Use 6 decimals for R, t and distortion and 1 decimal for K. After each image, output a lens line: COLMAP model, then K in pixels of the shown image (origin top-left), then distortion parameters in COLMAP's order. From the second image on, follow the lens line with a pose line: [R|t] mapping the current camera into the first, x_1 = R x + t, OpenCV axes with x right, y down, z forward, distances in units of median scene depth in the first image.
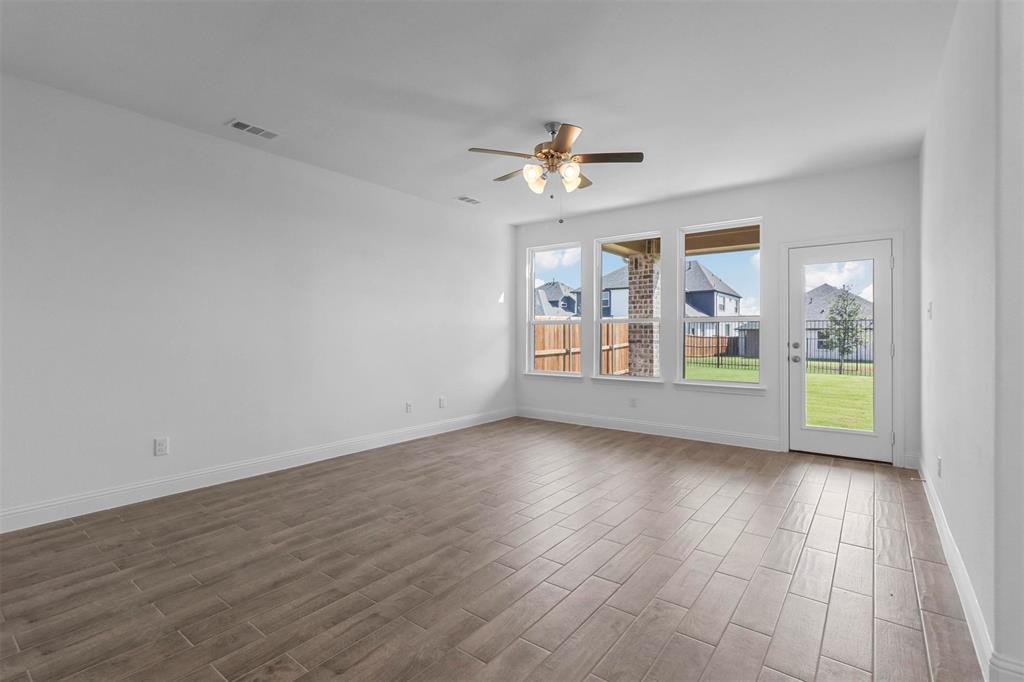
lens RADIAL K [[471.8, 0, 505.0], [0, 471.8, 339.3], [0, 0, 1]] dist [0.002084, 0.000471]
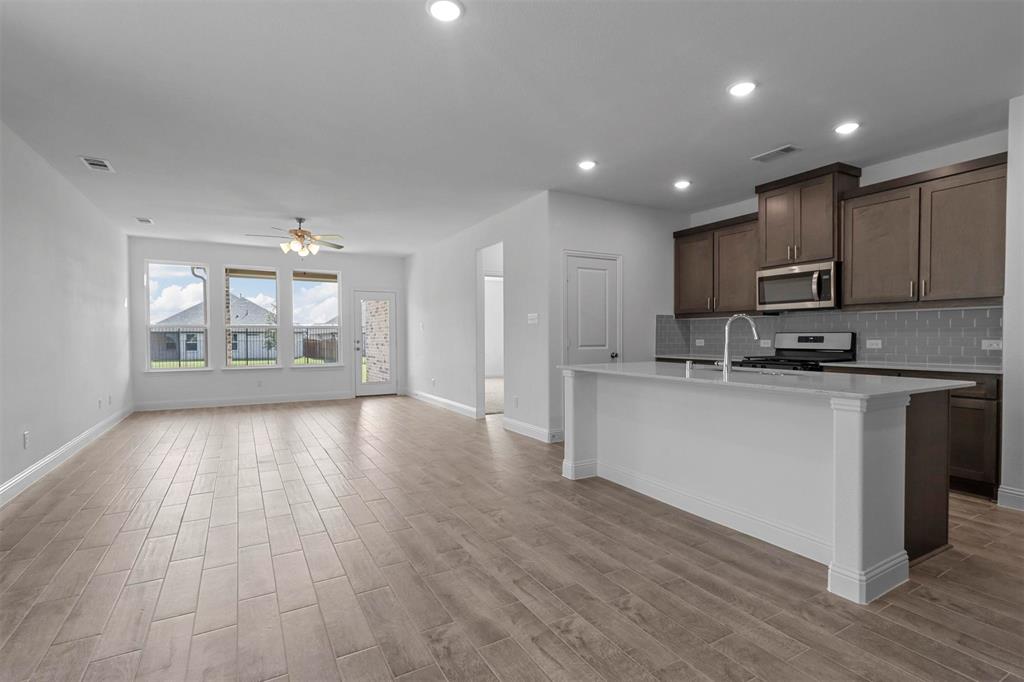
lens RADIAL K [[471.8, 0, 504.9], [0, 471.8, 344.1], [0, 0, 1]] dist [0.002084, 0.000471]
pose [[0.382419, -0.017225, 0.923829, -0.579899], [0.011660, 0.999837, 0.013815, 0.001951], [-0.923916, 0.005489, 0.382557, -0.185930]]
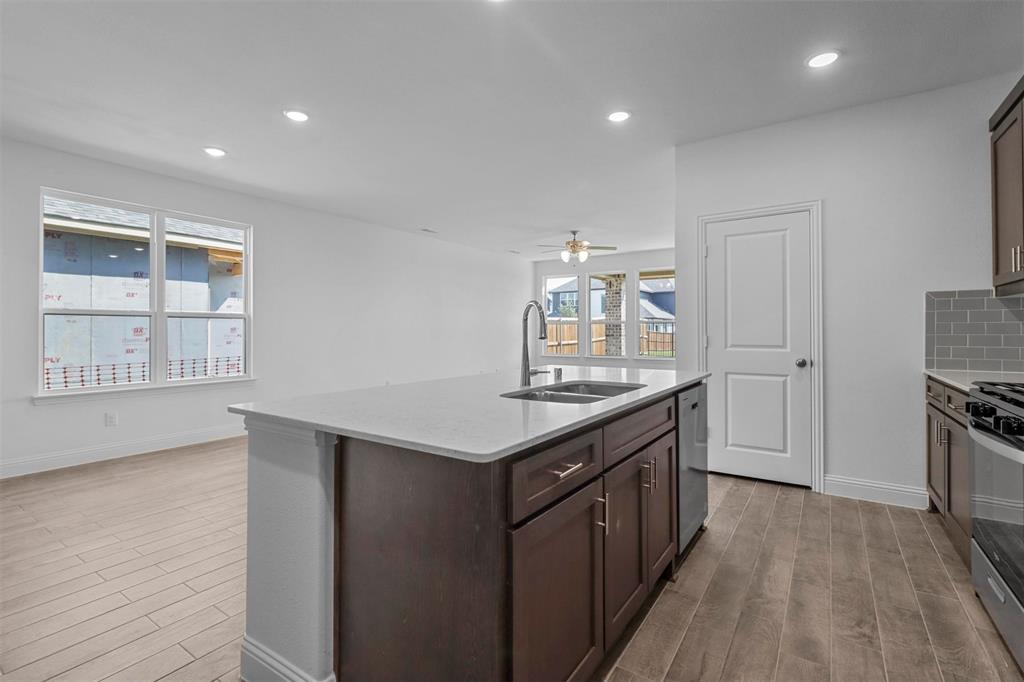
lens RADIAL K [[471.8, 0, 511.3], [0, 471.8, 331.7], [0, 0, 1]] dist [0.002084, 0.000471]
pose [[0.997176, -0.000988, 0.075099, -0.155910], [0.001630, 0.999963, -0.008488, 0.004645], [-0.075088, 0.008586, 0.997140, -0.496028]]
